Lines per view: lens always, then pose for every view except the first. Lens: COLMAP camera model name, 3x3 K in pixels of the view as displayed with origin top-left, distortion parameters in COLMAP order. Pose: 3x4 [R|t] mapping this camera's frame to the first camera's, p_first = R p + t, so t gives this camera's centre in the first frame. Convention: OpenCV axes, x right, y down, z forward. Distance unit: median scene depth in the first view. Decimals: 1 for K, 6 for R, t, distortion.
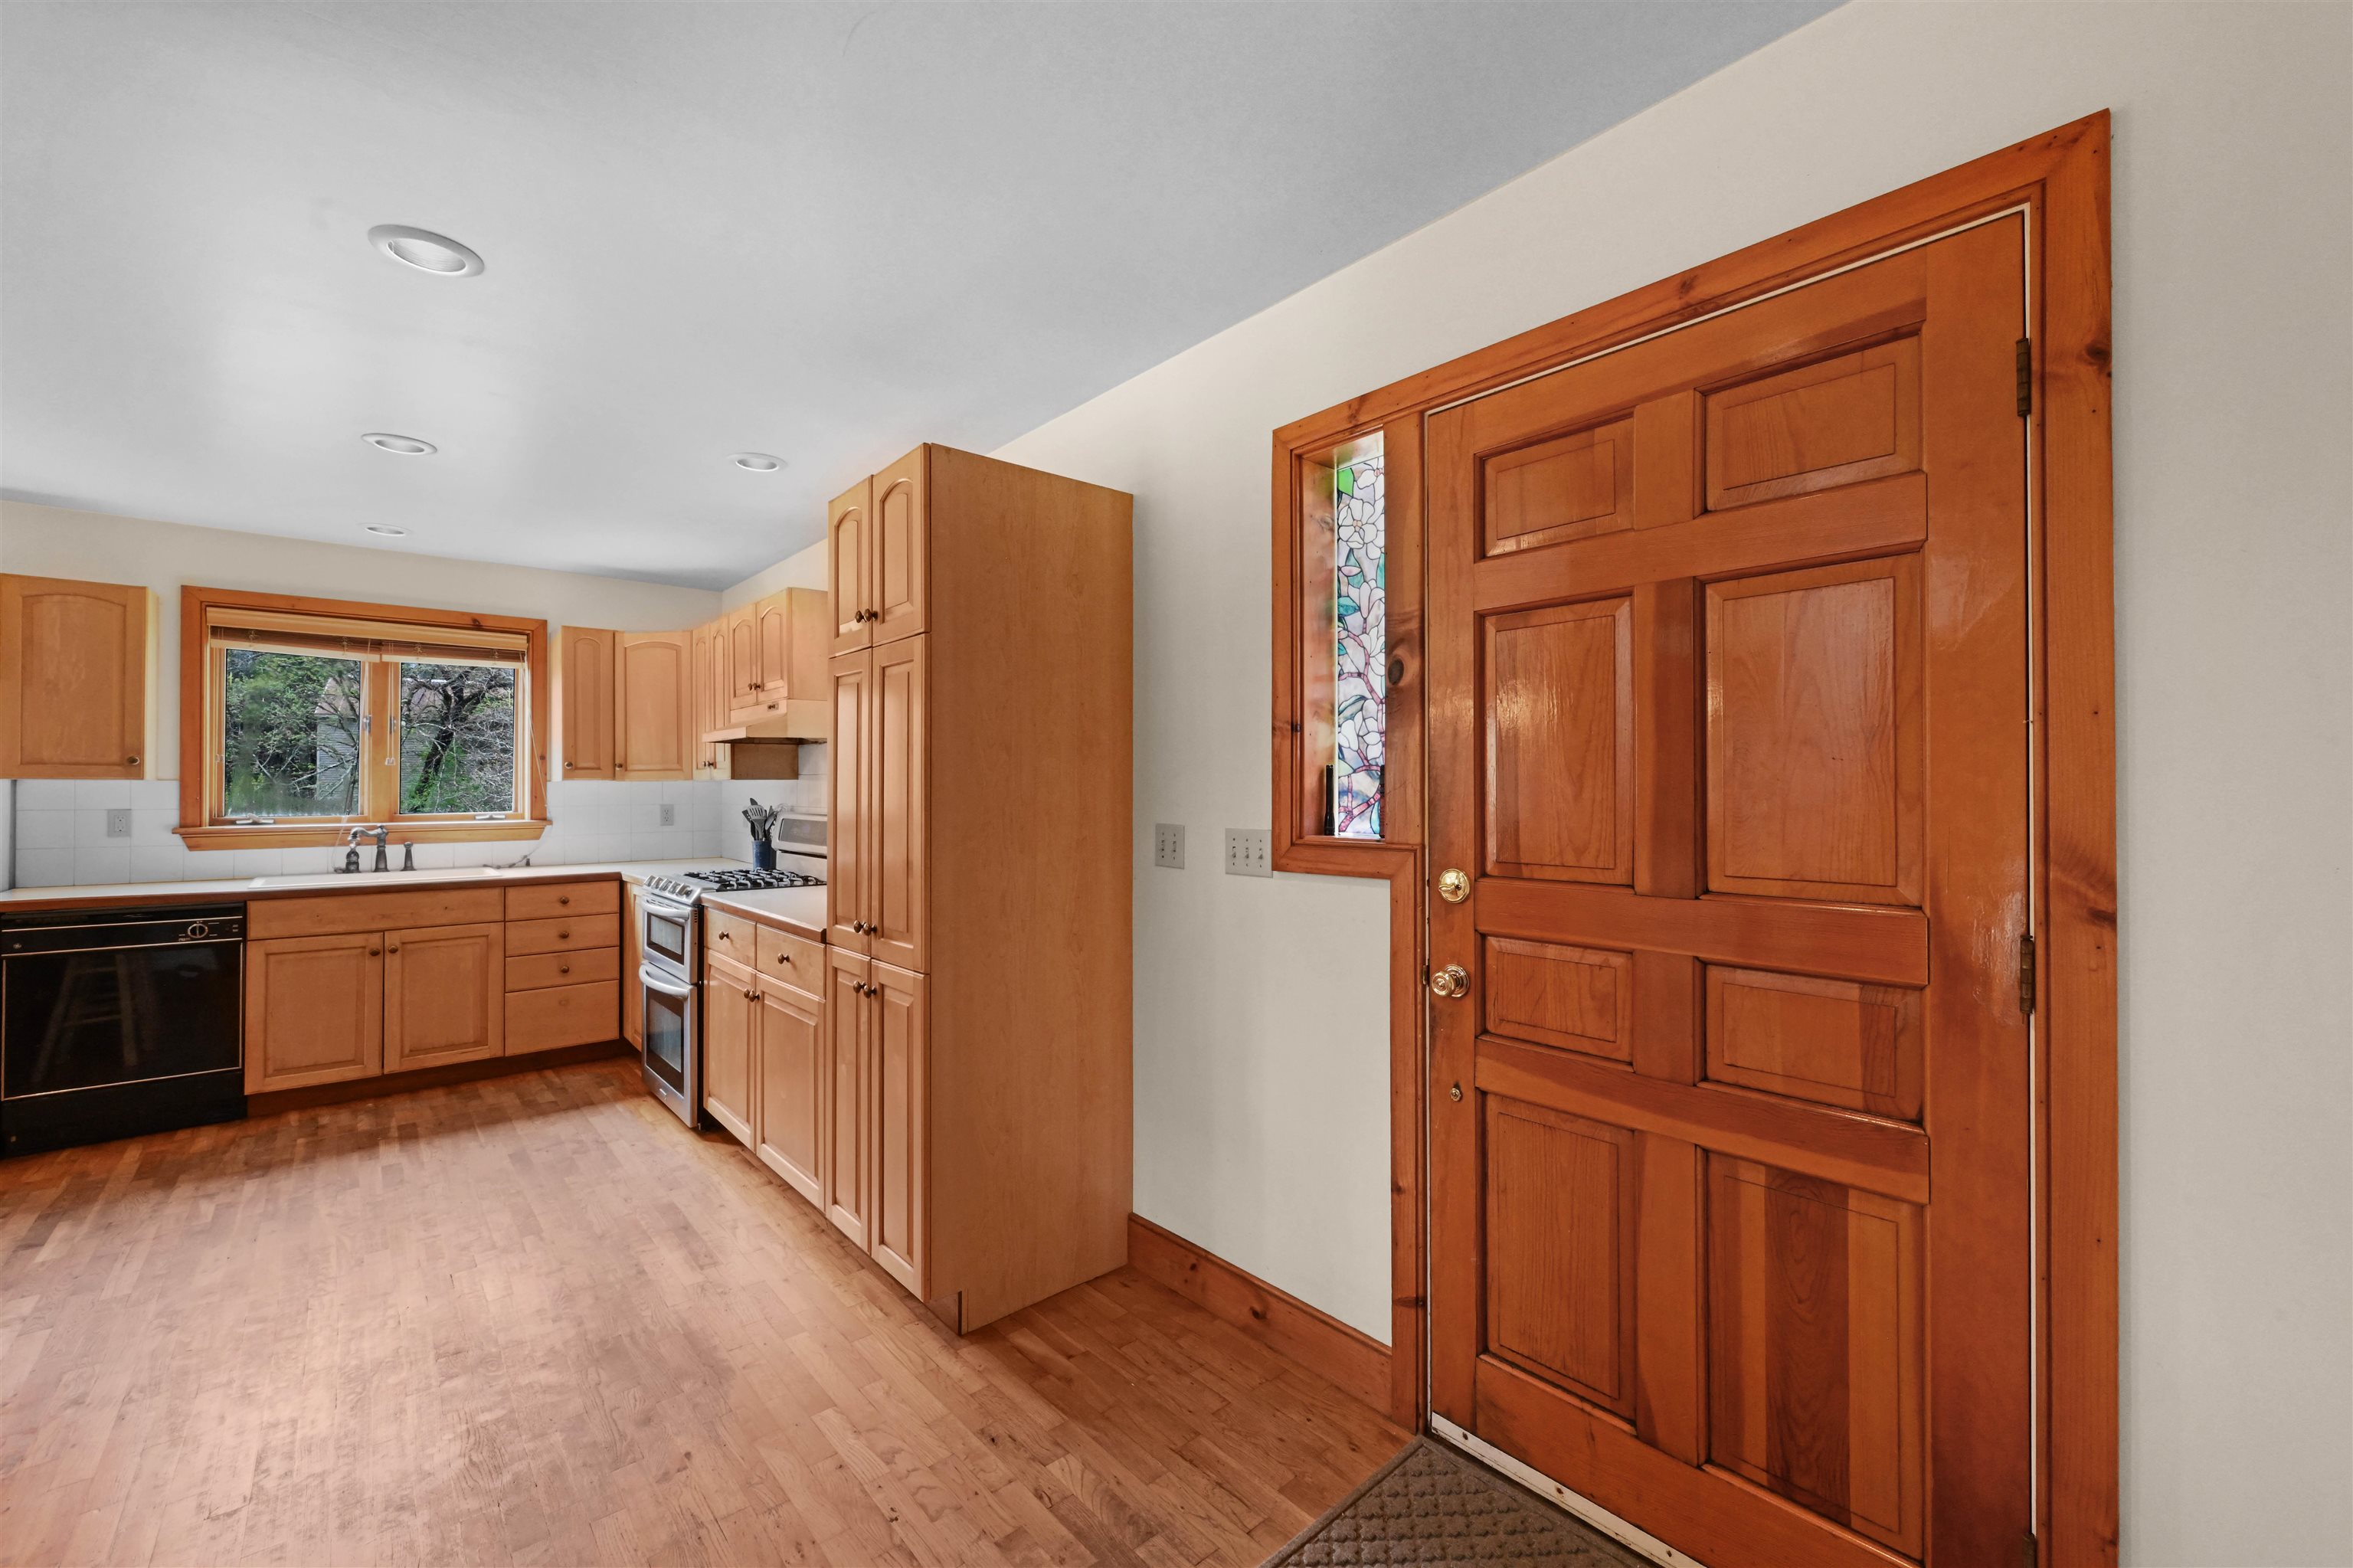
lens RADIAL K [[971.9, 0, 1183.6], [0, 971.9, 785.6], [0, 0, 1]] dist [-0.000117, -0.000283]
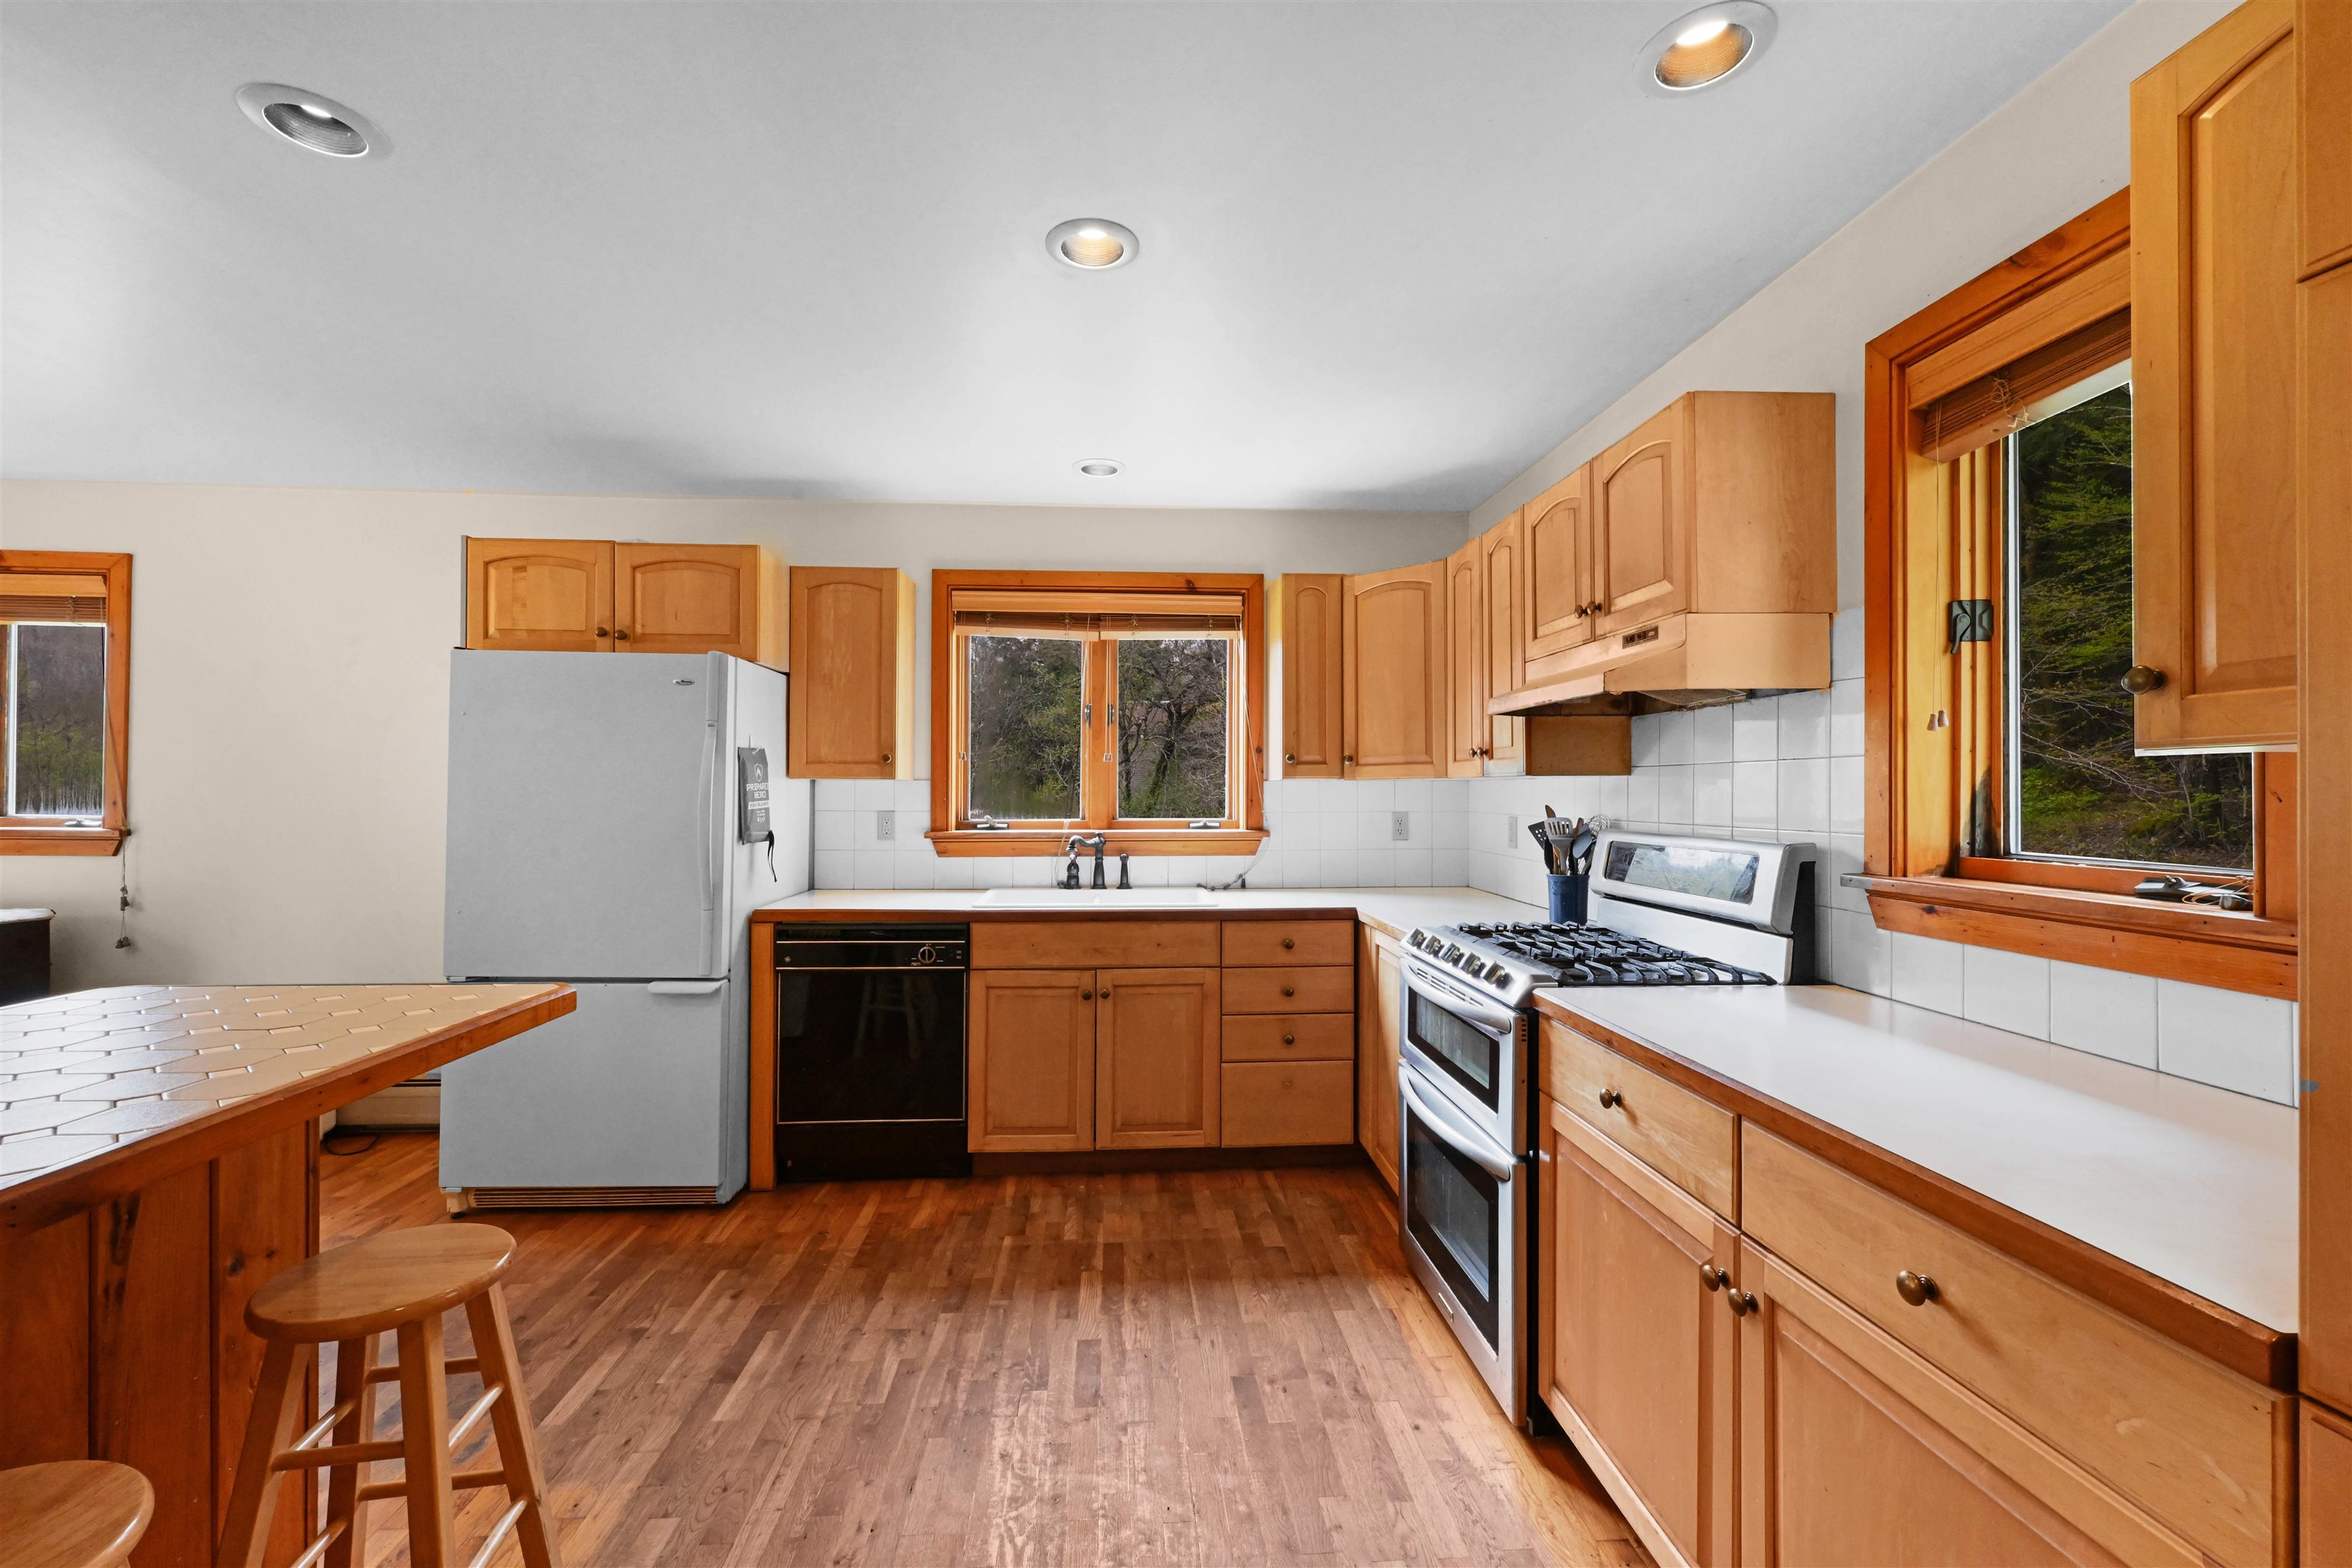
lens RADIAL K [[971.5, 0, 1183.1], [0, 971.5, 785.6], [0, 0, 1]] dist [-0.000117, -0.000283]
pose [[0.803918, -0.001173, -0.594739, -0.304006], [-0.000313, 0.999997, -0.002395, 0.001976], [0.594740, 0.002111, 0.803916, 0.418238]]
